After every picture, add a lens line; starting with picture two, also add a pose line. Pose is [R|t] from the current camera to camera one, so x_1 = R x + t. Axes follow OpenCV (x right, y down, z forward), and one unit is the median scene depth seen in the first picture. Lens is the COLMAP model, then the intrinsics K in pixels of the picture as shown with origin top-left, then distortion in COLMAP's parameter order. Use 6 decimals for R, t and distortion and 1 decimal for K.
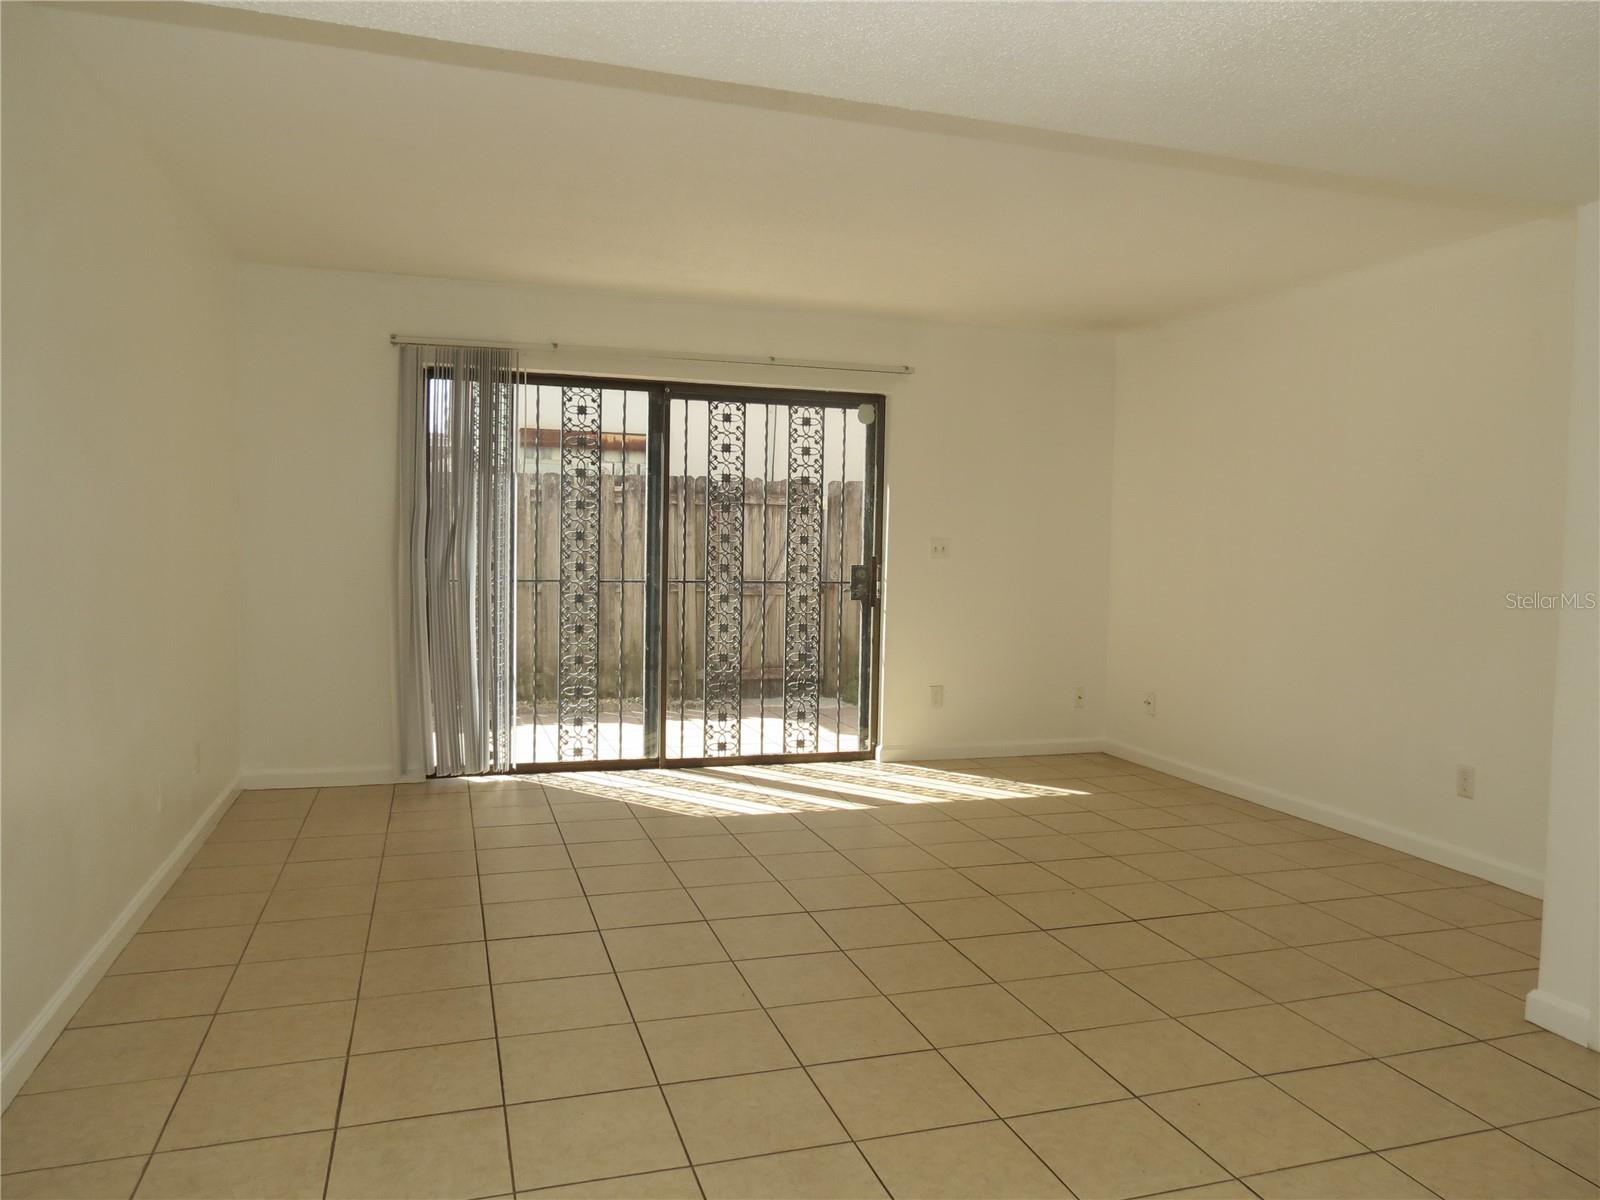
lens RADIAL K [[1144.2, 0, 801.2], [0, 1144.2, 588.0], [0, 0, 1]] dist [-0.041250, 0.026882]
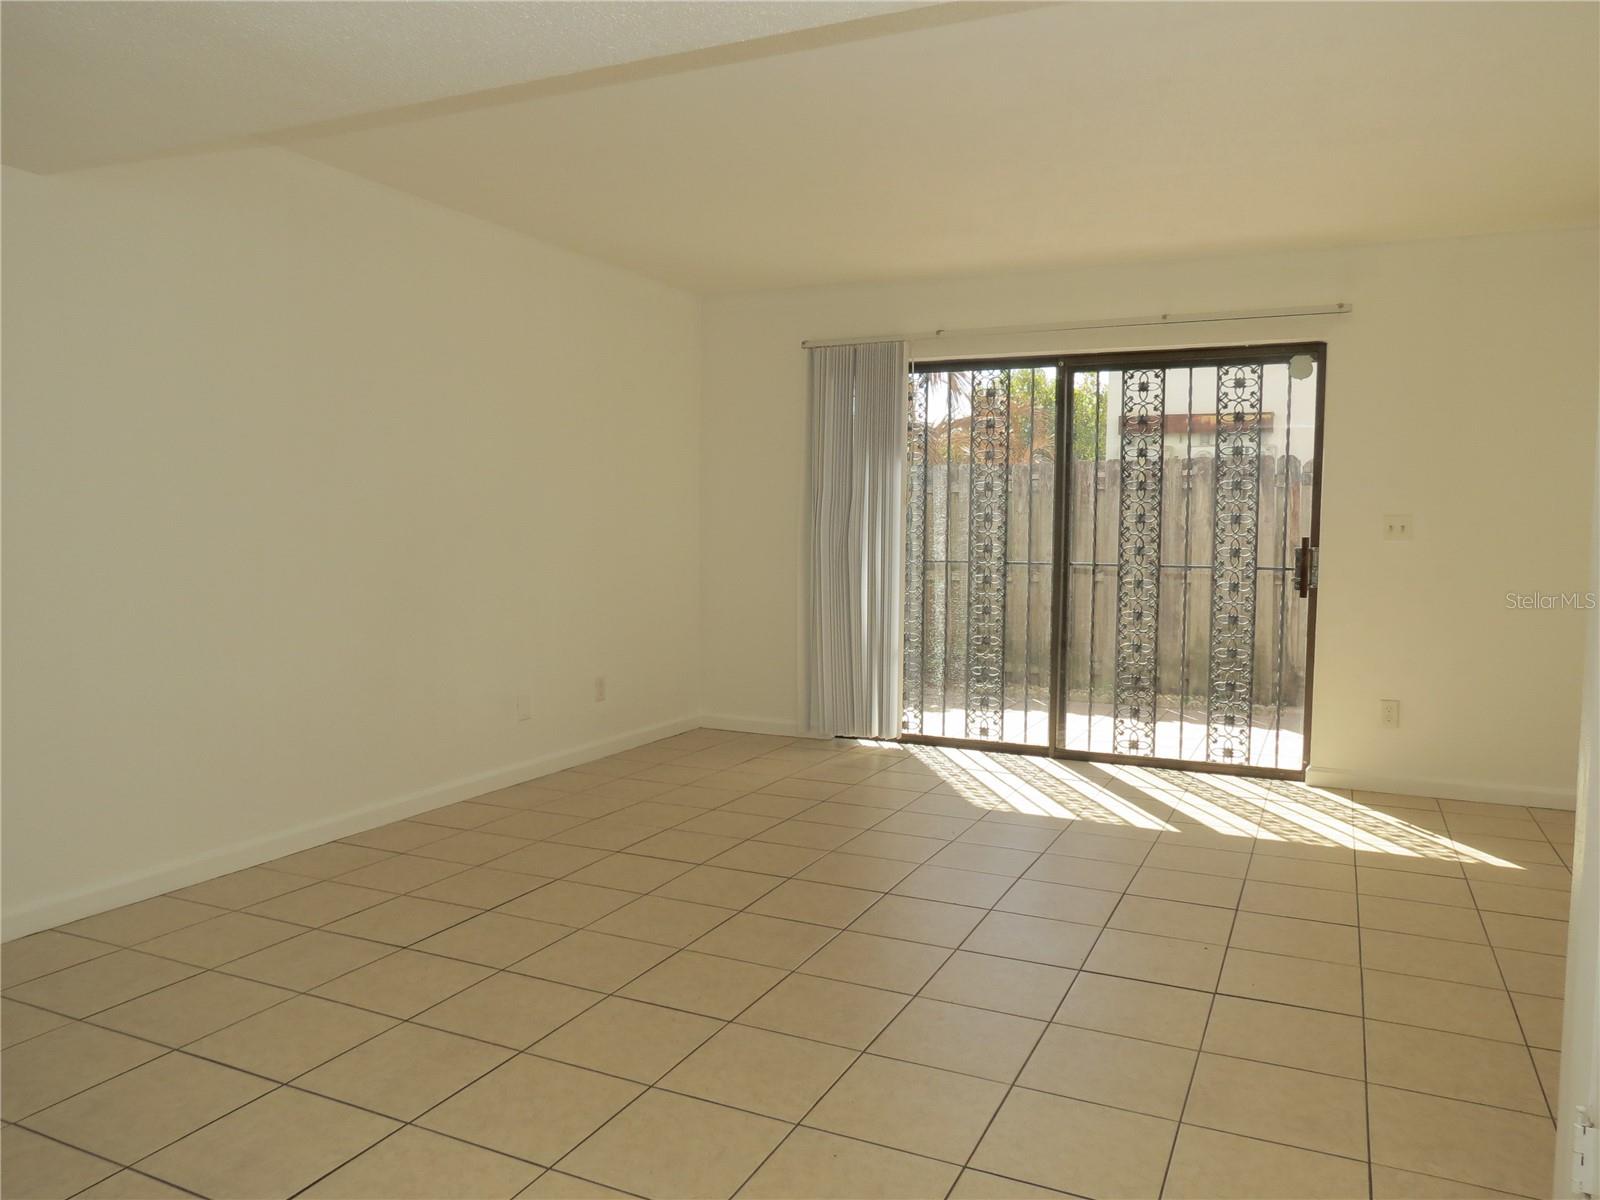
lens RADIAL K [[1144.2, 0, 797.0], [0, 1144.2, 609.9], [0, 0, 1]] dist [-0.041250, 0.026882]
pose [[0.728475, 0.039157, -0.683952, 0.360481], [-0.023673, 0.999208, 0.031991, 0.006851], [0.684663, -0.007113, 0.728825, 0.142805]]
